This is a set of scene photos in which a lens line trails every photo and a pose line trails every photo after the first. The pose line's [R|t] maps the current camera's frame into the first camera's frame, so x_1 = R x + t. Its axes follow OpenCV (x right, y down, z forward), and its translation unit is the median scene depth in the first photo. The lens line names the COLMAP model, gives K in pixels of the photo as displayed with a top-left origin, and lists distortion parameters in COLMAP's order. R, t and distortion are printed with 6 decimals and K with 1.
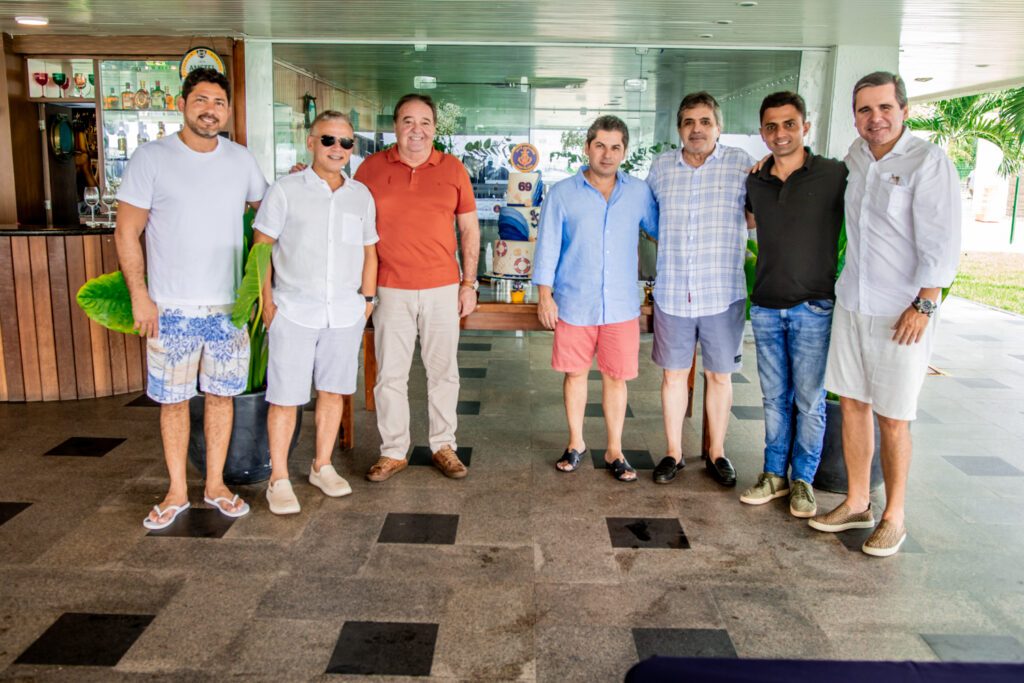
lens RADIAL K [[903.5, 0, 512.0], [0, 903.5, 341.5], [0, 0, 1]] dist [-0.018509, -0.004074]
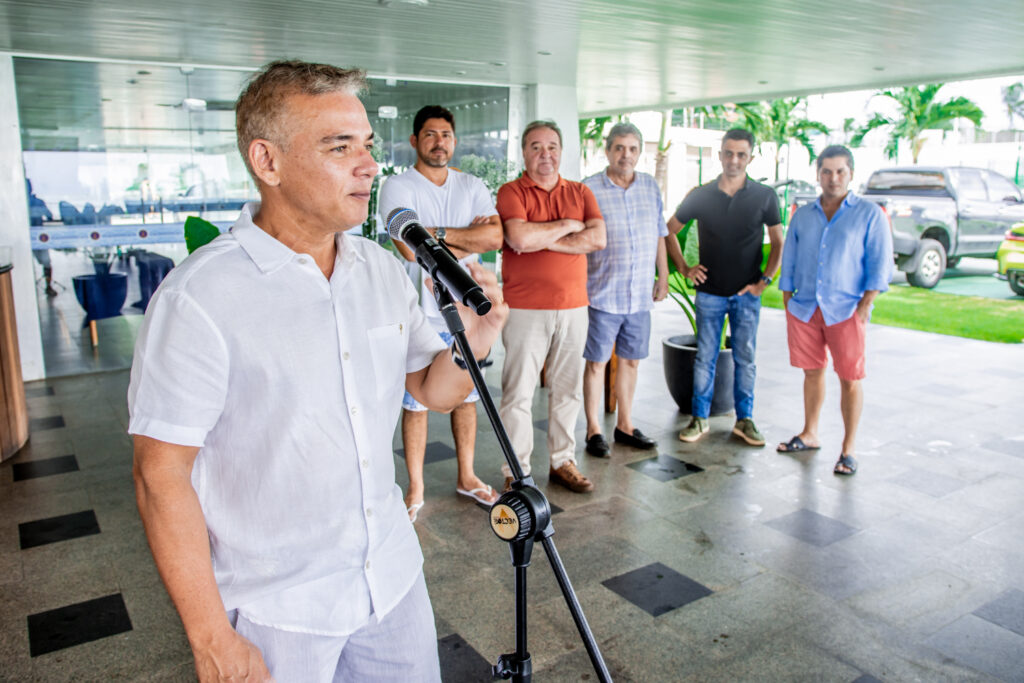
lens RADIAL K [[831.2, 0, 514.7], [0, 831.2, 291.0], [0, 0, 1]] dist [-0.168012, 0.307569]
pose [[0.820738, -0.098836, 0.562690, -0.347597], [0.129639, 0.991449, -0.014944, -0.024699], [-0.556401, 0.085211, 0.826533, 0.069180]]
